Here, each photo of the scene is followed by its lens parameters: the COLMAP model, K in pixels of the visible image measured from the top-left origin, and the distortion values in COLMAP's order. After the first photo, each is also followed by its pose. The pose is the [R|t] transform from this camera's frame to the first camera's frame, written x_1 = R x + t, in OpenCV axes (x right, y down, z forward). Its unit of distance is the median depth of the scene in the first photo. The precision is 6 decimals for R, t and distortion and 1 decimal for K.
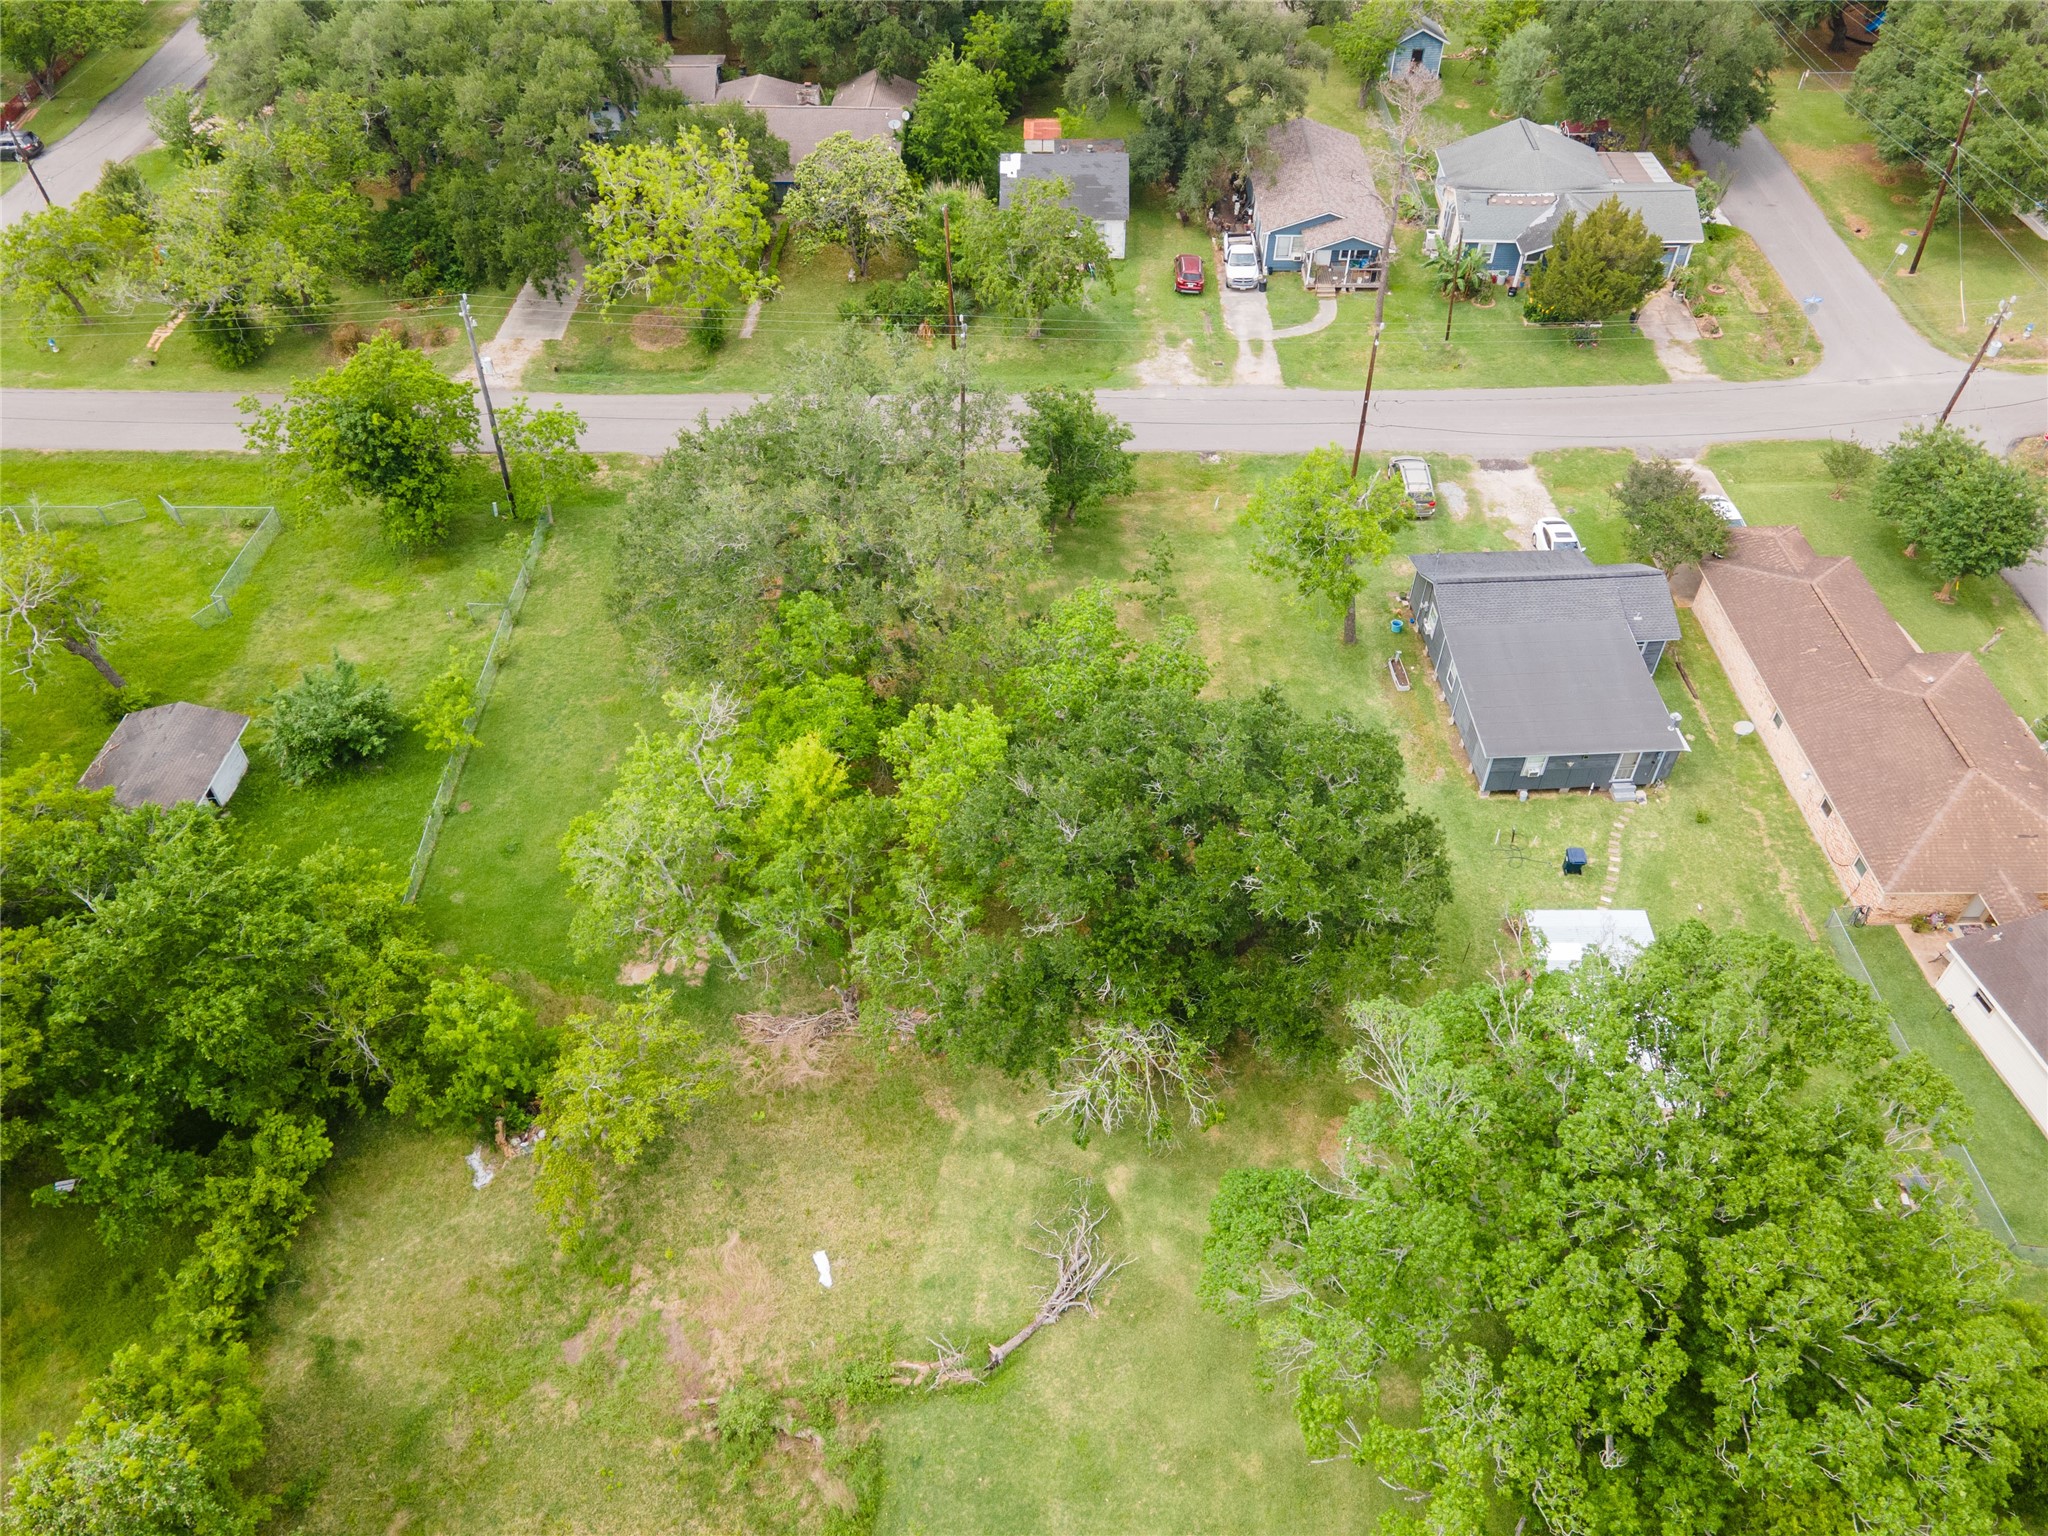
lens RADIAL K [[1487.6, 0, 1021.5], [0, 1487.6, 778.0], [0, 0, 1]] dist [0.037079, 0.023005]
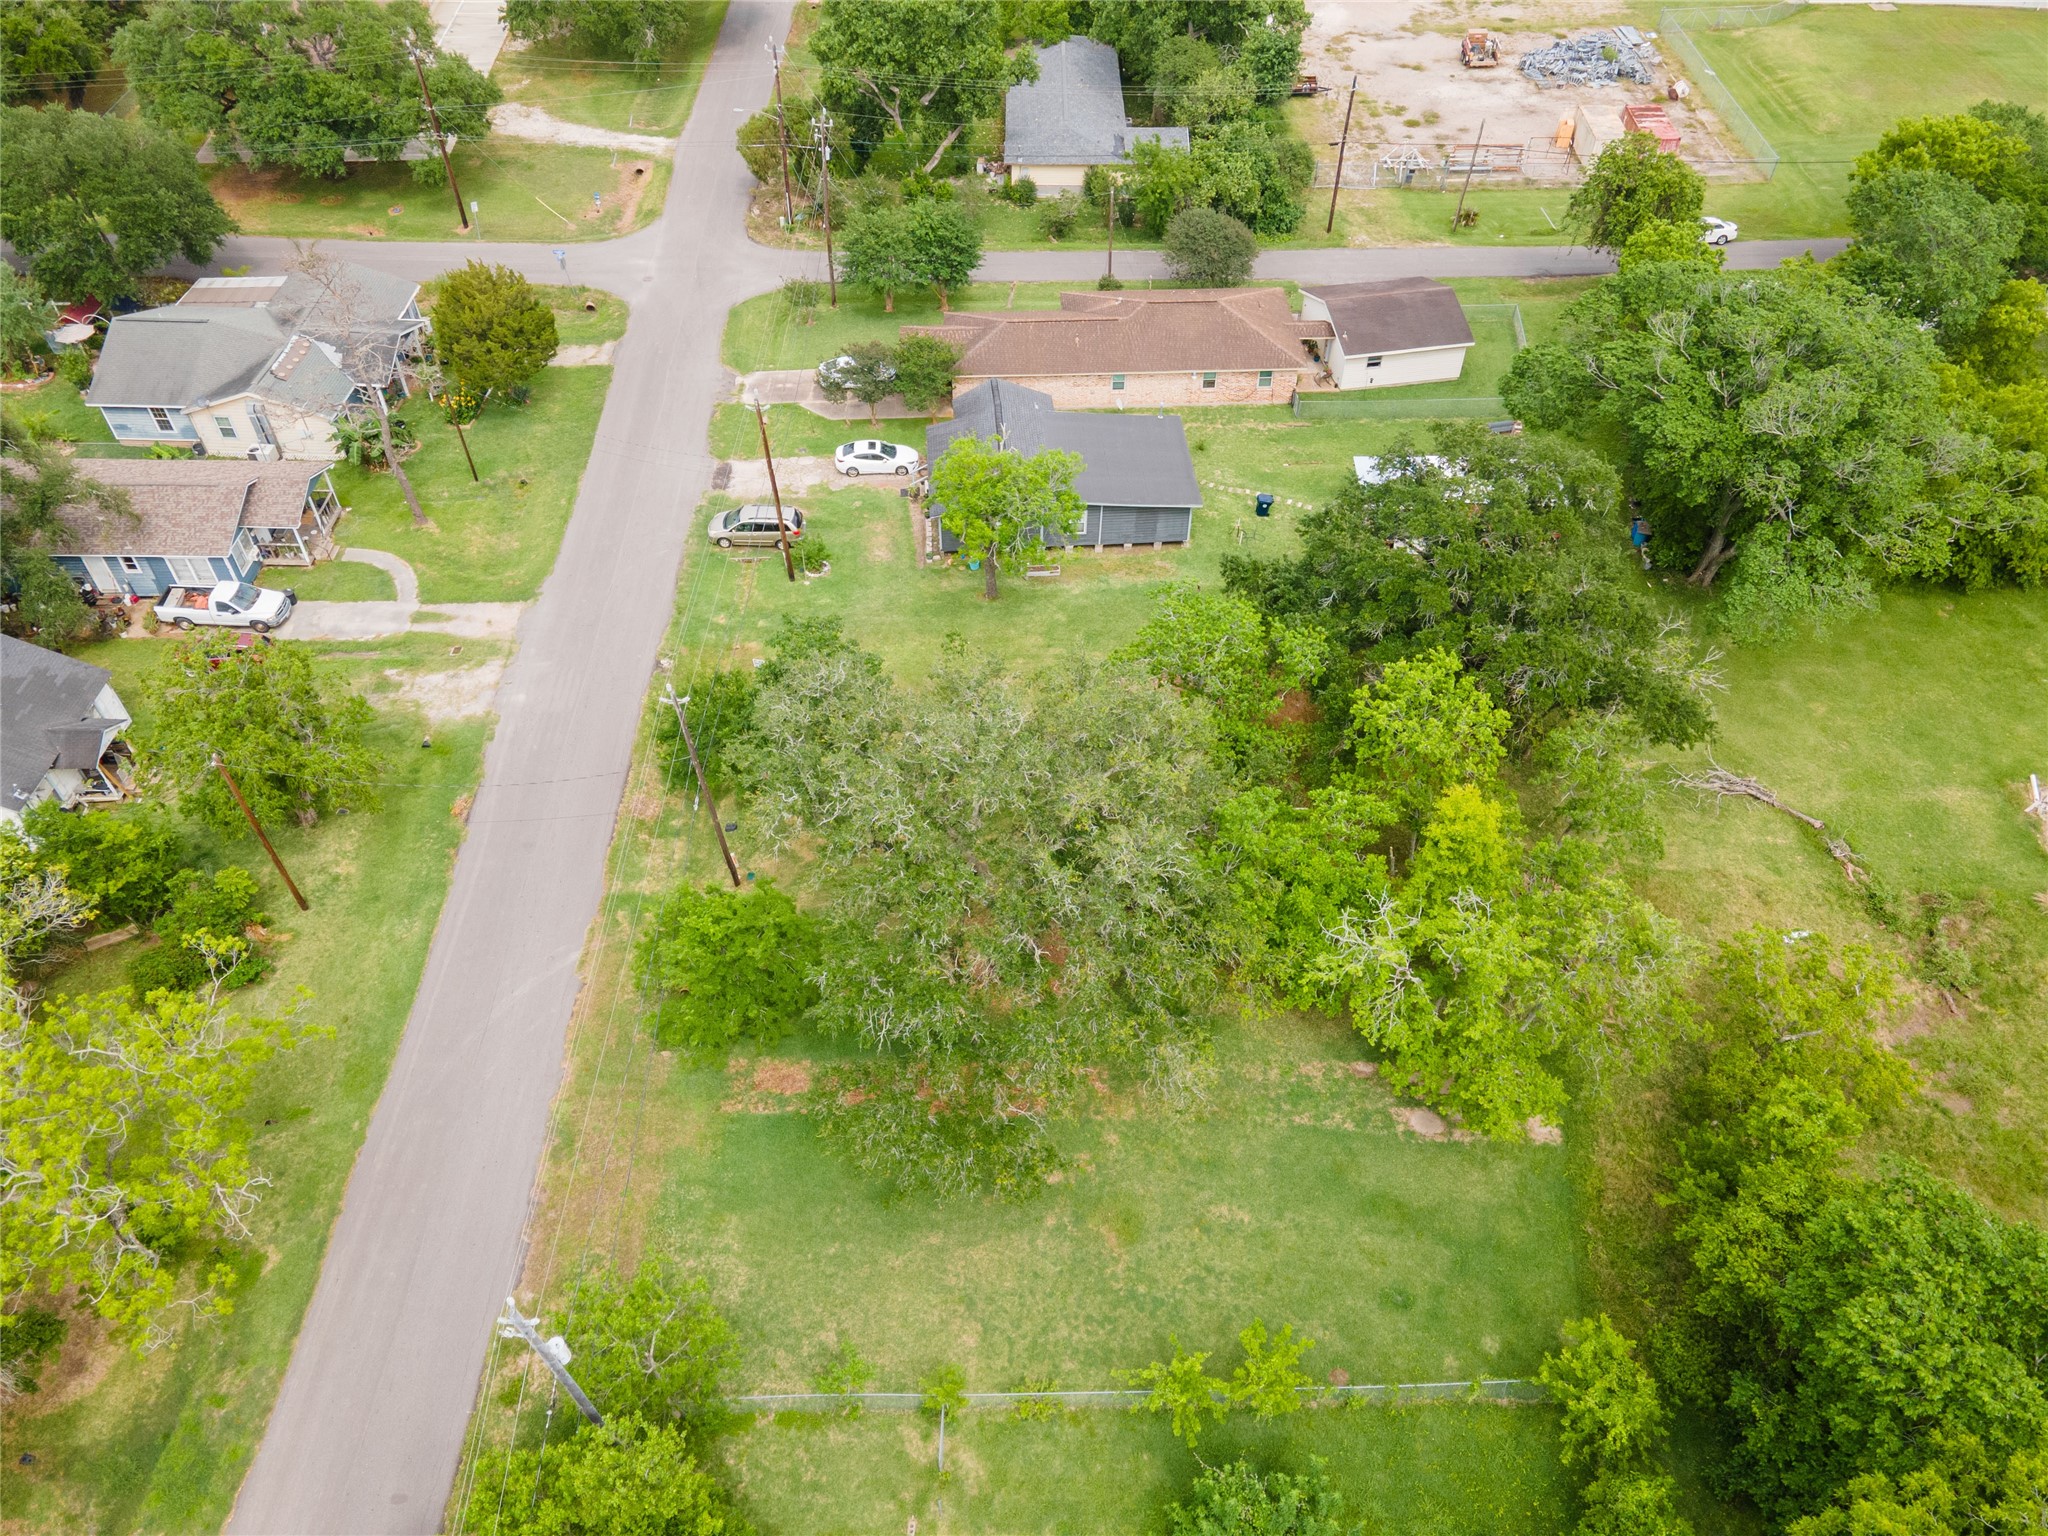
lens RADIAL K [[1487.6, 0, 1020.8], [0, 1487.6, 776.3], [0, 0, 1]] dist [0.037079, 0.023005]
pose [[-0.015249, -0.707663, 0.706386, -0.527312], [0.712822, 0.487724, 0.503994, -0.469531], [-0.701179, 0.511213, 0.497000, 0.460155]]
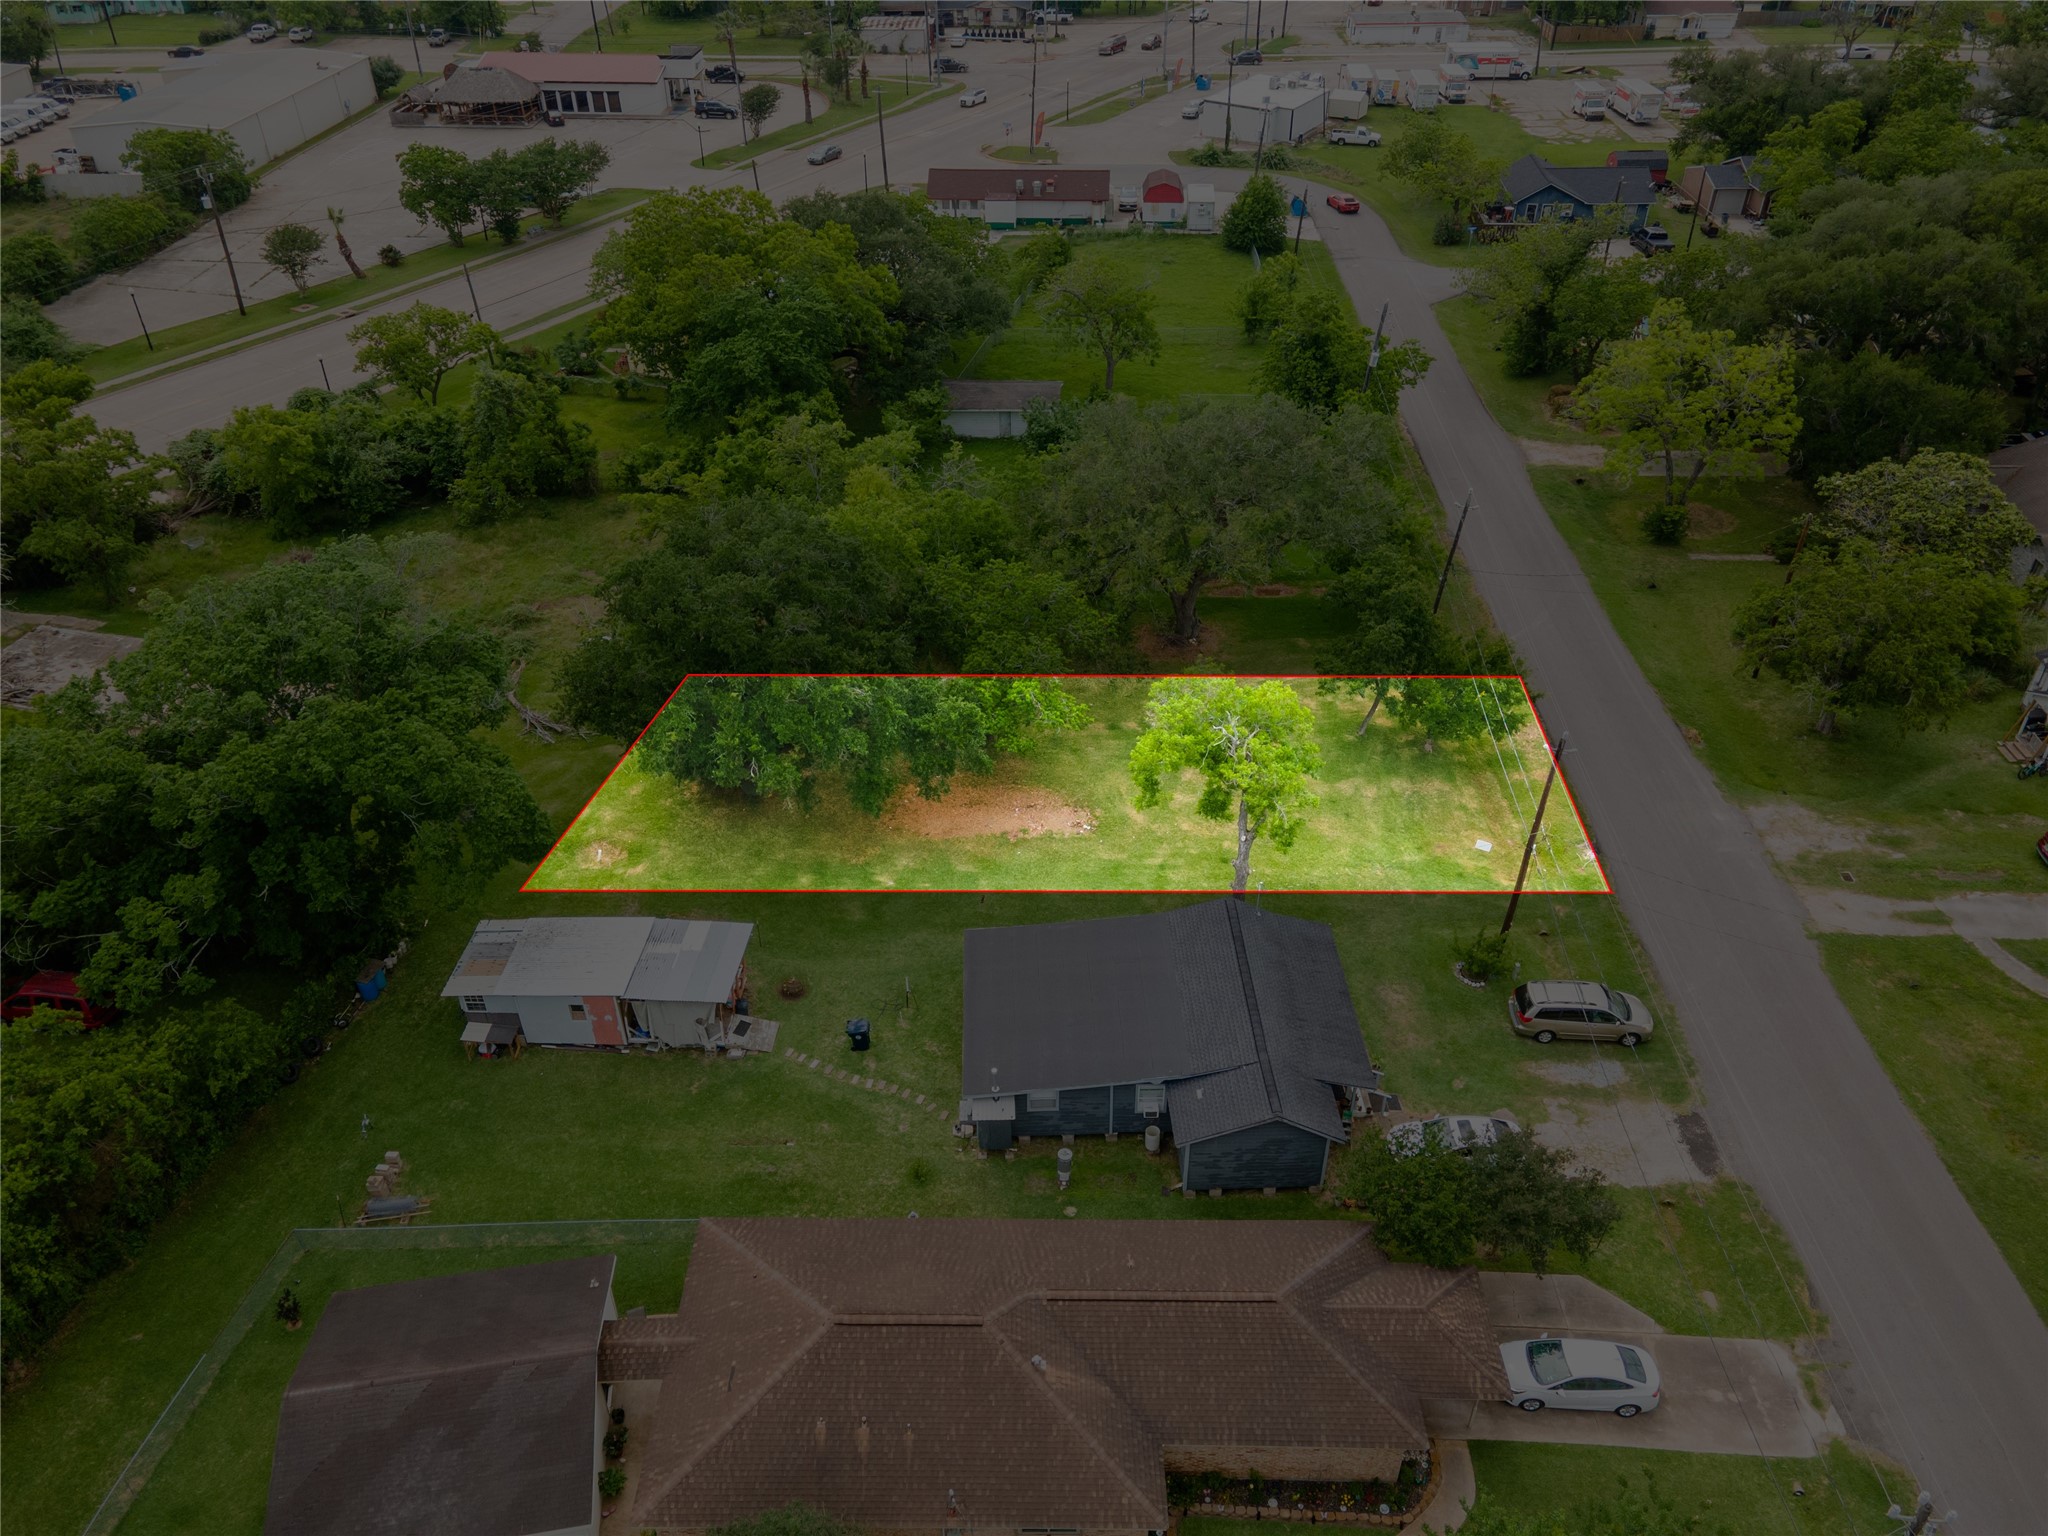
lens RADIAL K [[1487.6, 0, 1015.3], [0, 1487.6, 770.8], [0, 0, 1]] dist [0.037079, 0.023005]
pose [[-0.031280, 0.584818, -0.810561, 0.741243], [-0.705770, 0.561314, 0.432222, -0.362977], [0.707750, 0.585590, 0.395189, 0.455274]]
